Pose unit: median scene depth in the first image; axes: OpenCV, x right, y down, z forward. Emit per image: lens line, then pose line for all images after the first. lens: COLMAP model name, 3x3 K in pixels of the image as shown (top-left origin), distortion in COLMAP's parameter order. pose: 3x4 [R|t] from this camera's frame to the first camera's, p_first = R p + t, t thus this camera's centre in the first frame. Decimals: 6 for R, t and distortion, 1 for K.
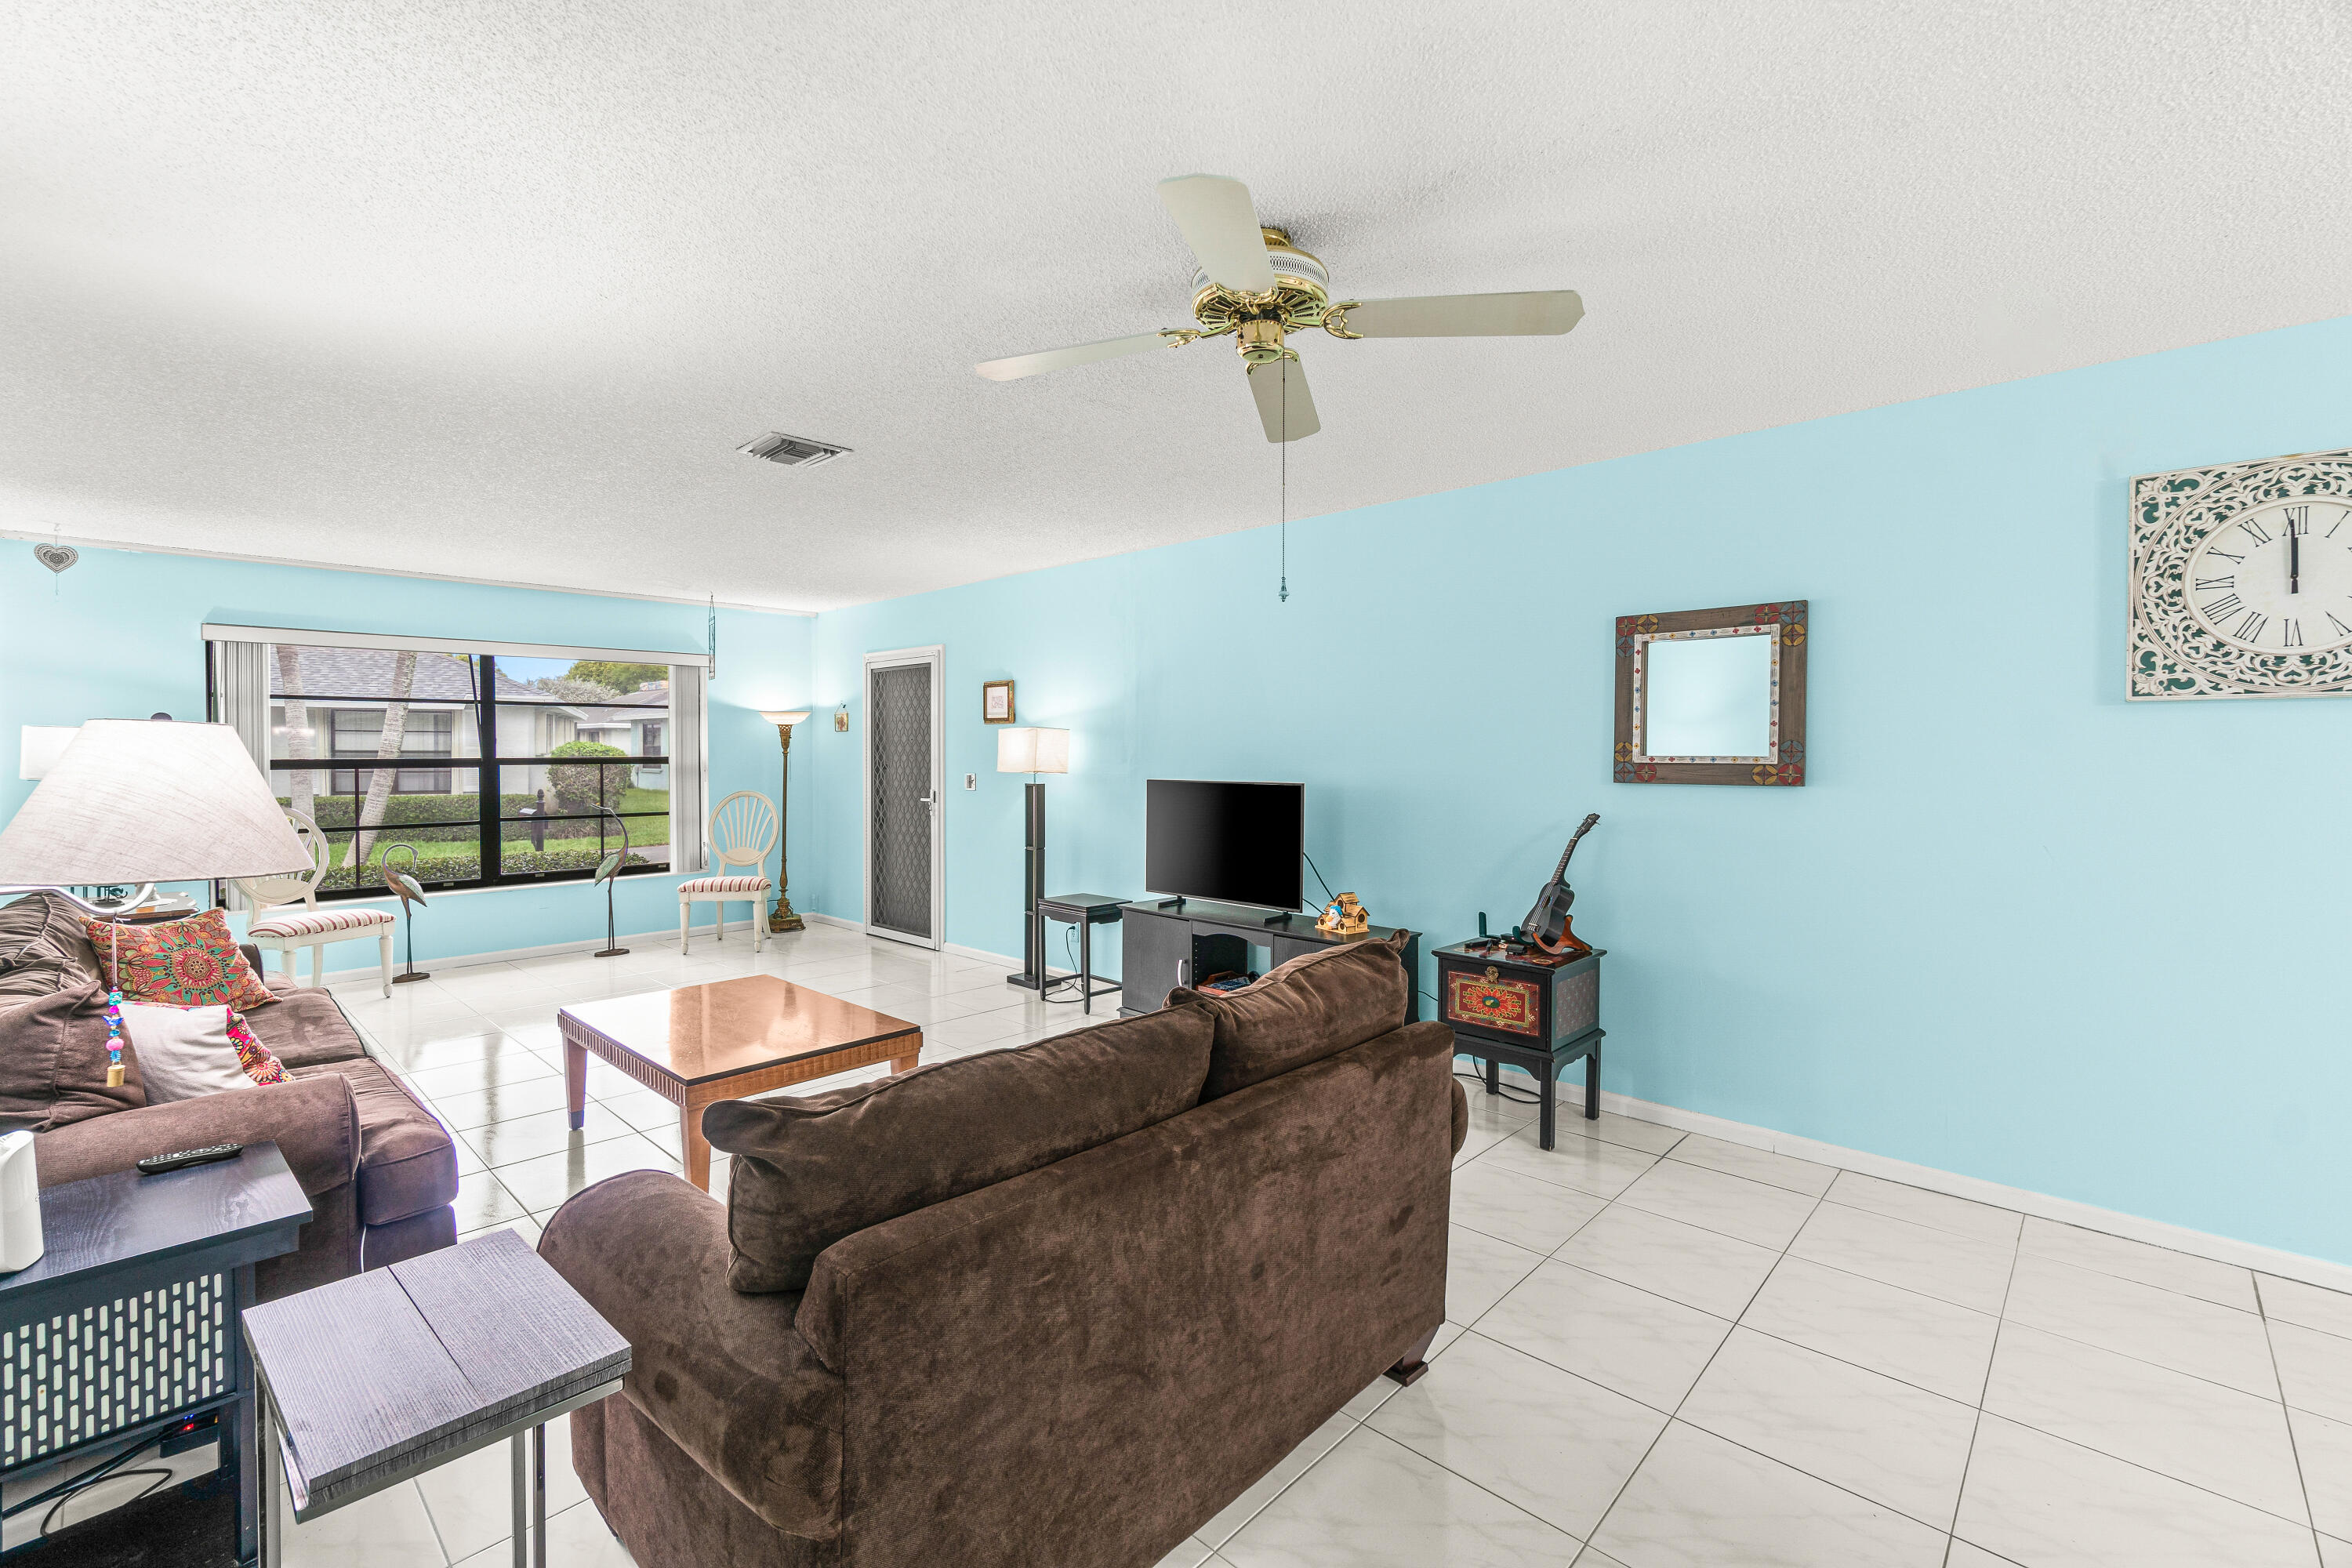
lens RADIAL K [[1011.4, 0, 1168.9], [0, 1011.4, 774.5], [0, 0, 1]] dist [-0.001301, 0.000015]
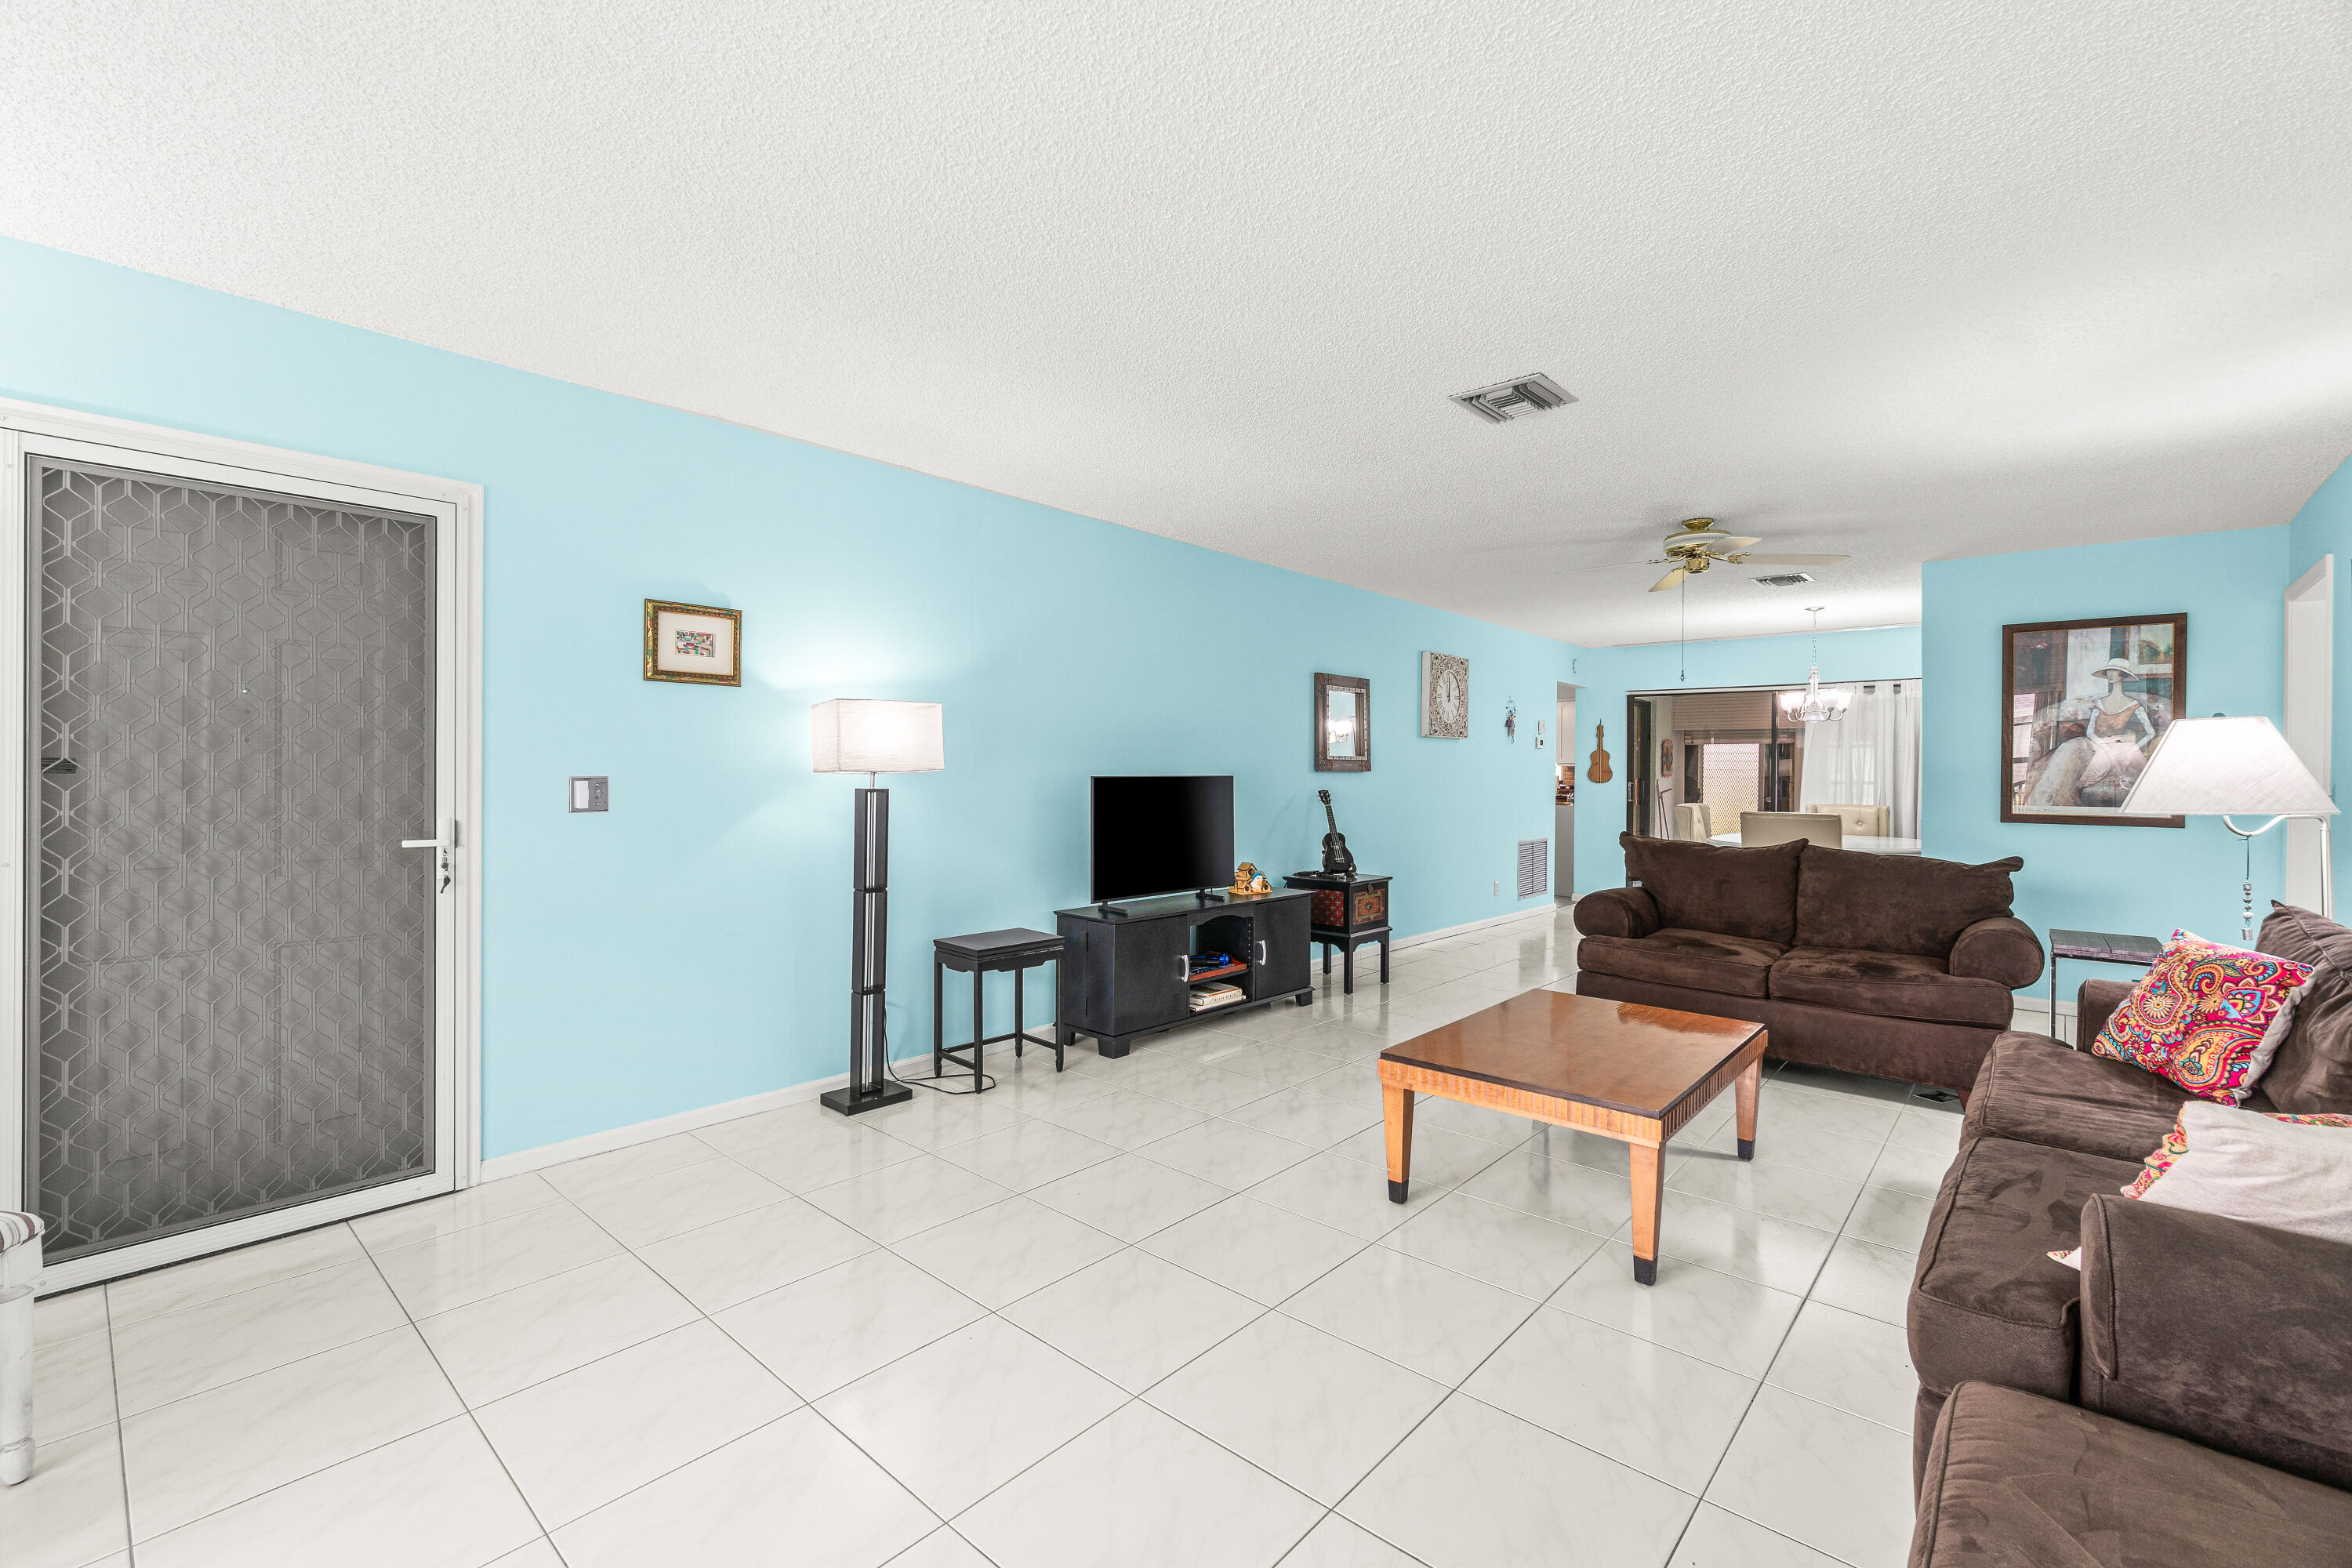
lens RADIAL K [[1011.4, 0, 1168.9], [0, 1011.4, 774.5], [0, 0, 1]] dist [-0.001301, 0.000015]
pose [[-0.034571, -0.005372, 0.999388, -0.745705], [0.017027, 0.999837, 0.005963, -0.000526], [-0.999257, 0.017223, -0.034474, 0.798415]]
